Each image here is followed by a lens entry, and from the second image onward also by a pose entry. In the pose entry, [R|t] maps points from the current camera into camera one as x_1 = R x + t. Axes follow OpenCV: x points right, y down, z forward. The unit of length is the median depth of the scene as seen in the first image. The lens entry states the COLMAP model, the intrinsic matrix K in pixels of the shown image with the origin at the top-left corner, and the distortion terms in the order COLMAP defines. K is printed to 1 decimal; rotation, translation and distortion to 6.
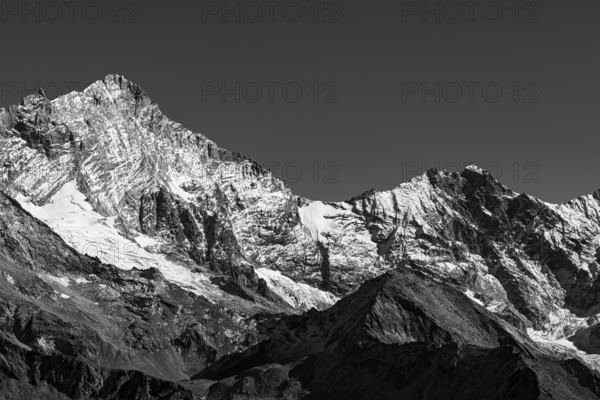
lens RADIAL K [[2854.1, 0, 301.7], [0, 2854.1, 201.9], [0, 0, 1]] dist [0.467593, 0.000000]
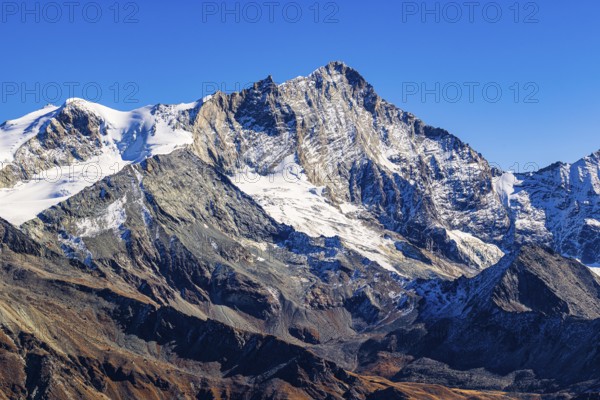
lens RADIAL K [[2854.1, 0, 302.2], [0, 2854.1, 200.4], [0, 0, 1]] dist [0.467593, 0.000000]
pose [[0.982938, 0.019511, -0.182898, 0.142067], [-0.010413, 0.998666, 0.050574, -0.048757], [0.183641, -0.047807, 0.981830, -0.158638]]
